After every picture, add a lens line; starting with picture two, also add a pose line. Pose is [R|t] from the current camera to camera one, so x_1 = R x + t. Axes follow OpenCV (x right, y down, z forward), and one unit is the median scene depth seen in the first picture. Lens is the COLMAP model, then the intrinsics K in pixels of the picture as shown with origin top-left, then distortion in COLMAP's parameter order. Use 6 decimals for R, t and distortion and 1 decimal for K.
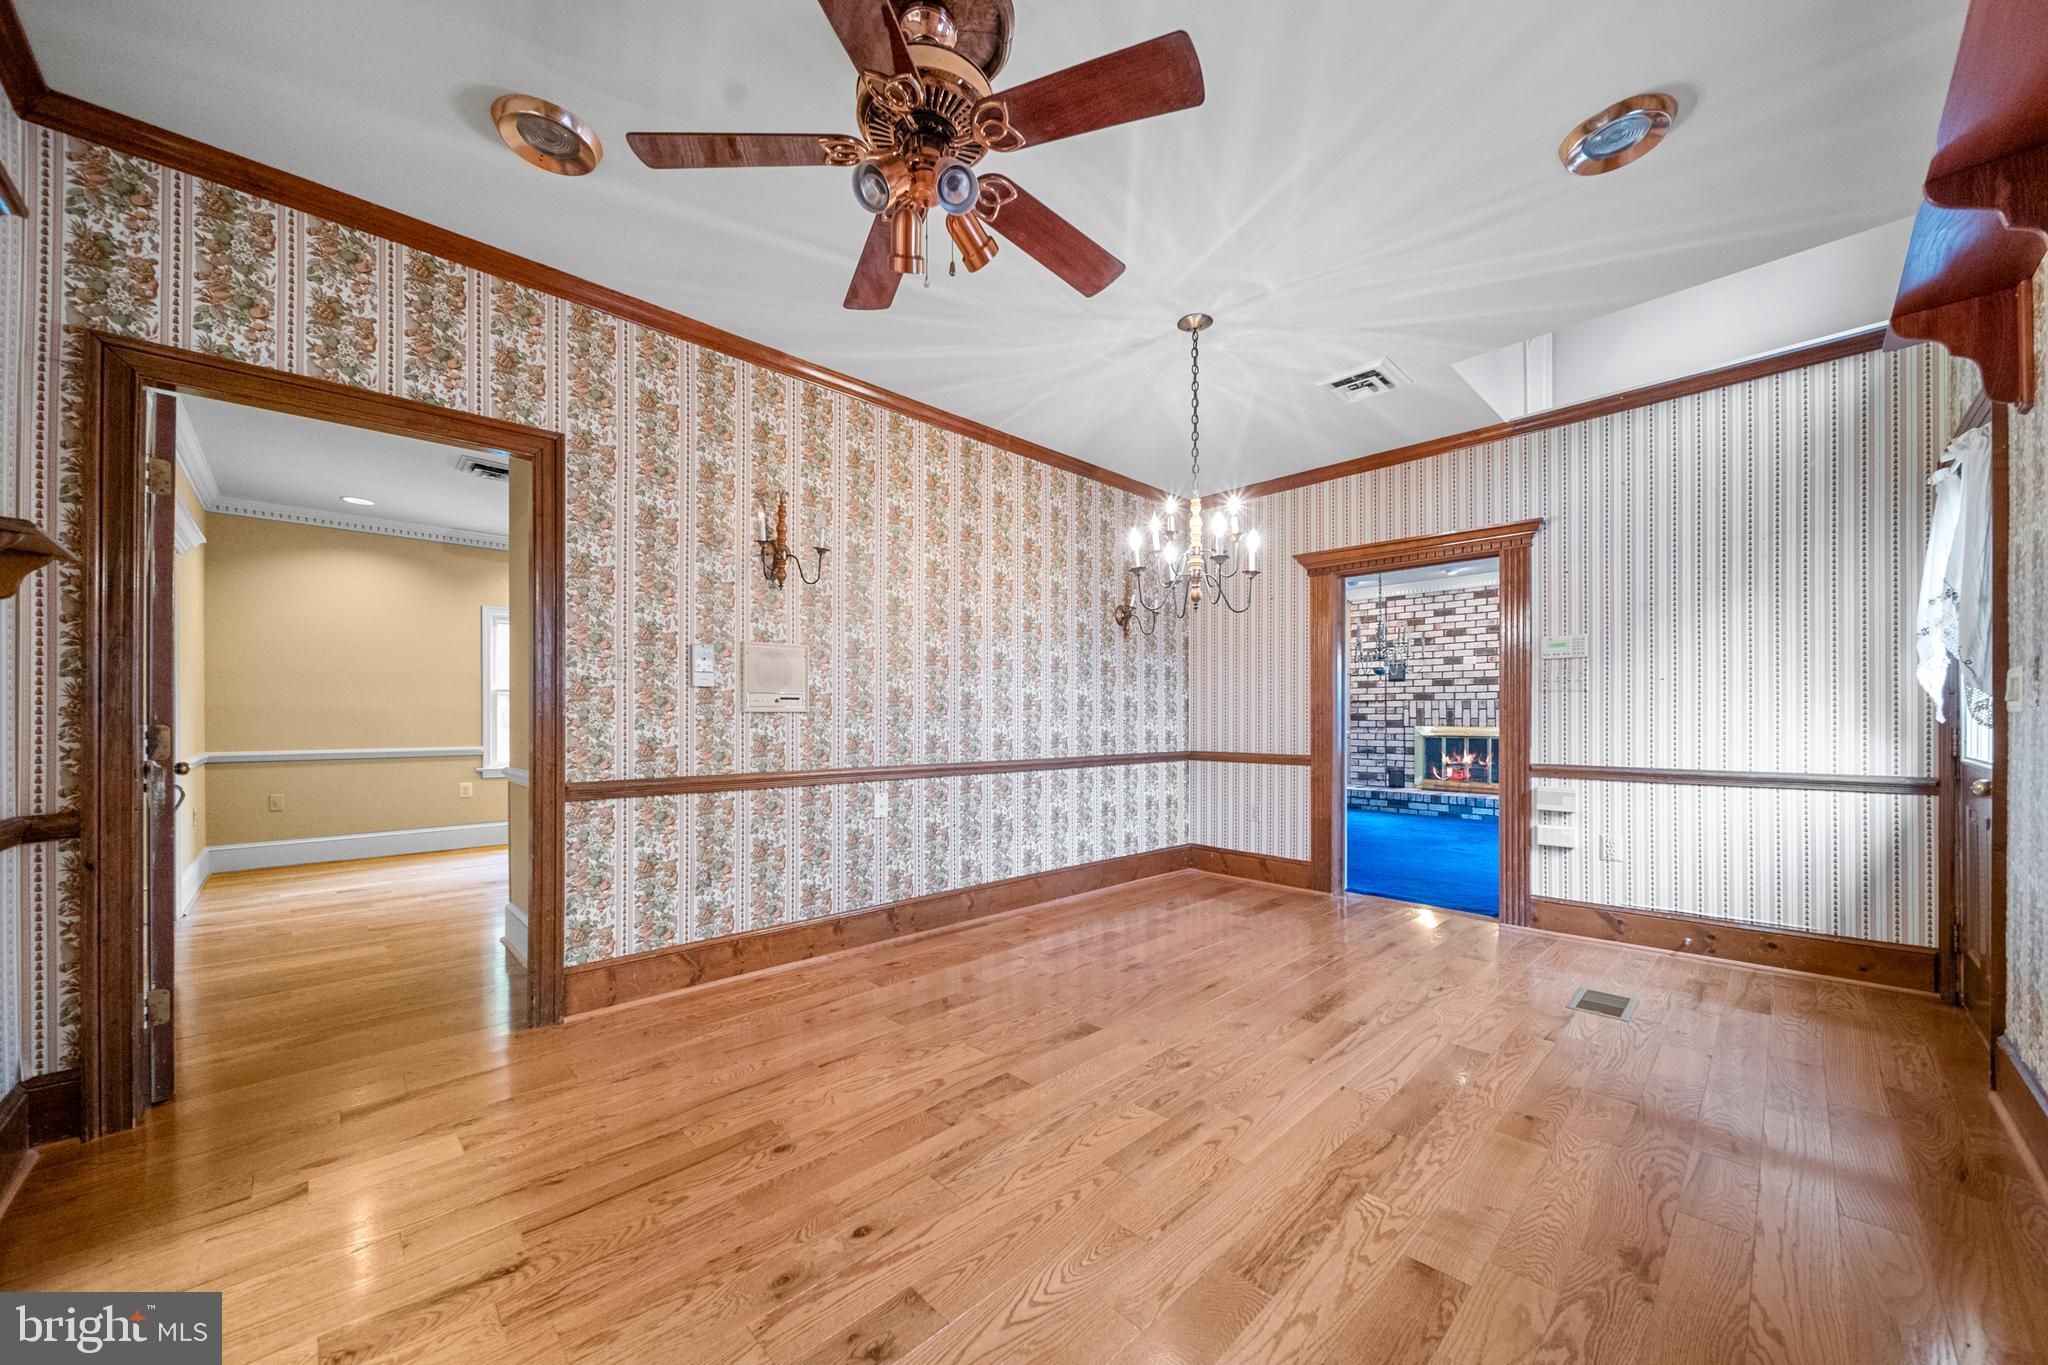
lens RADIAL K [[728.5, 0, 1019.4], [0, 728.5, 714.1], [0, 0, 1]] dist [0.000904, -0.001510]
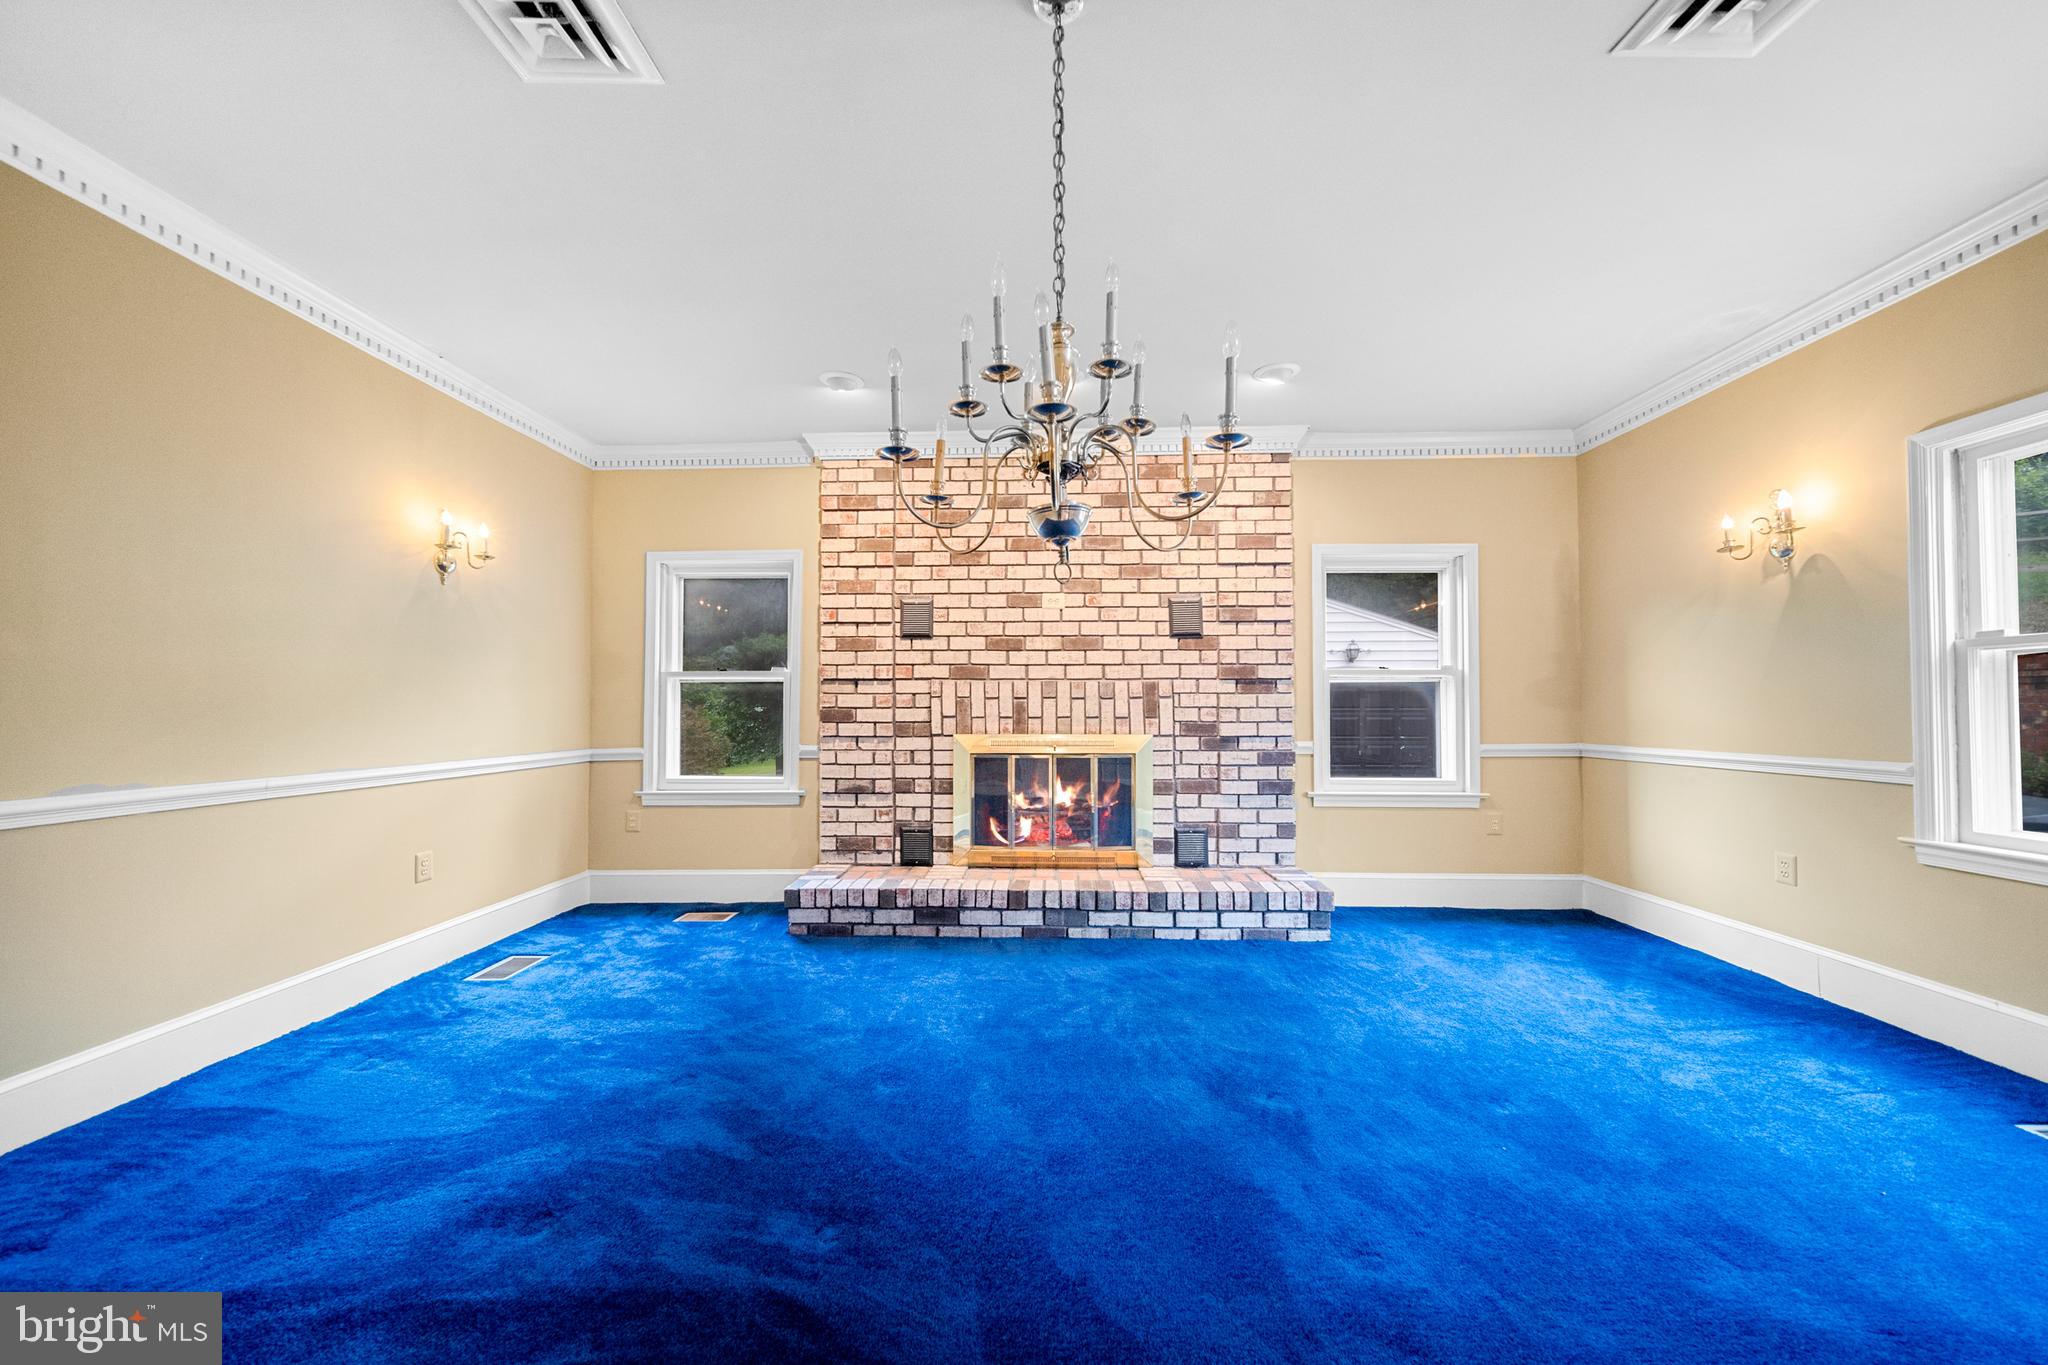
lens RADIAL K [[728.5, 0, 1033.7], [0, 728.5, 701.2], [0, 0, 1]] dist [0.000904, -0.001510]
pose [[0.704116, 0.006522, 0.710055, 0.246429], [0.002253, 0.999932, -0.011419, 0.000712], [-0.710081, 0.009640, 0.704054, 0.638525]]
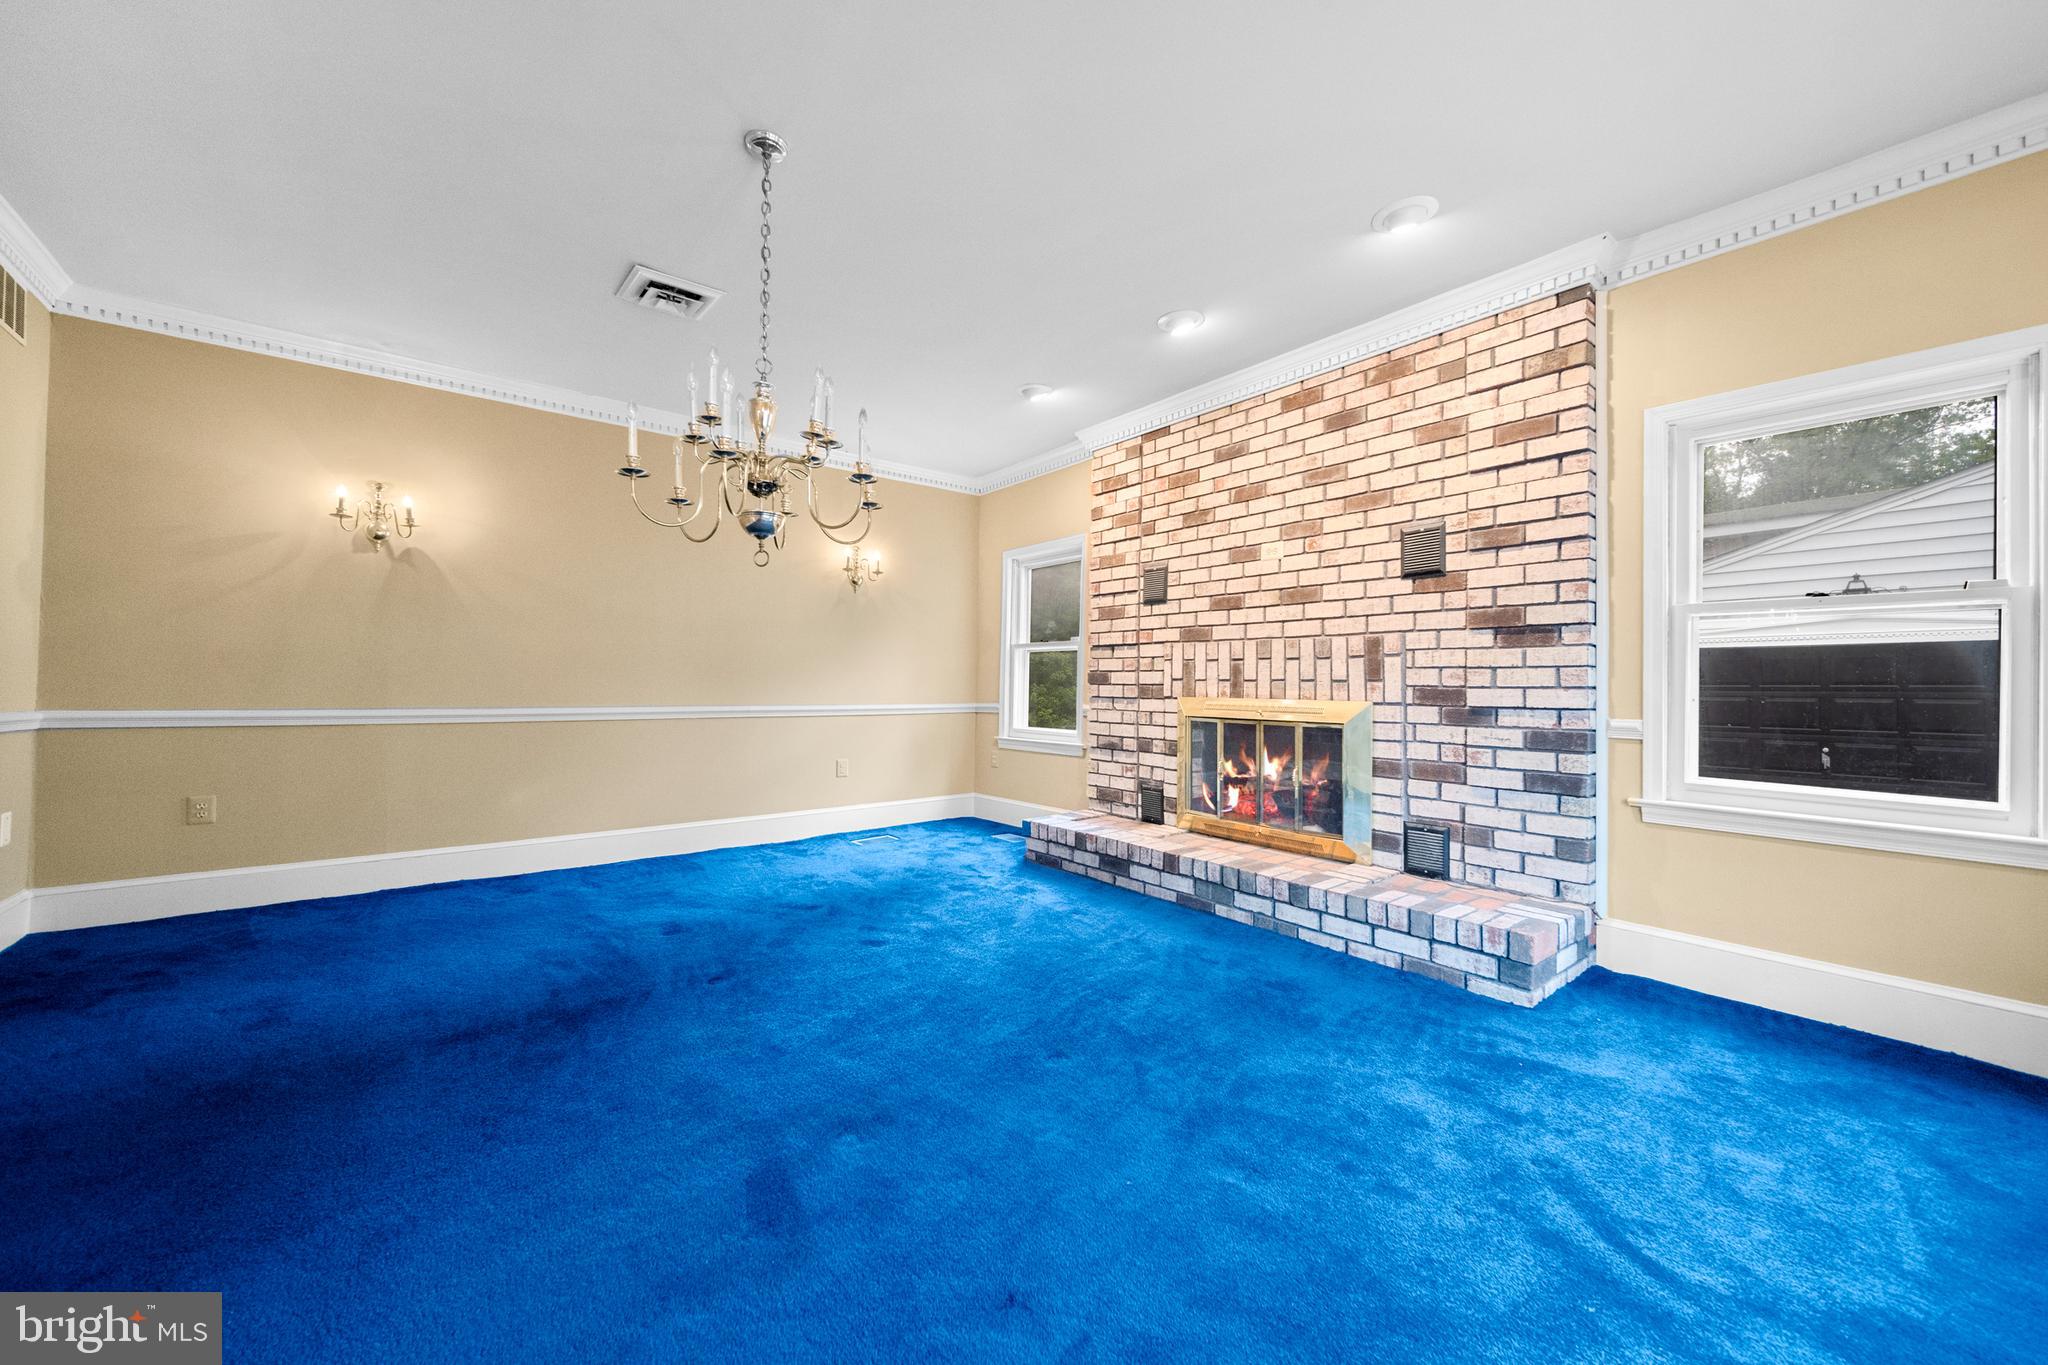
lens RADIAL K [[756.2, 0, 1016.3], [0, 756.2, 680.1], [0, 0, 1]] dist [0.001849, 0.000052]
pose [[0.997220, 0.008191, -0.074064, 0.481110], [-0.008693, 0.999941, -0.006459, 0.010031], [0.074007, 0.007085, 0.997233, 0.507631]]
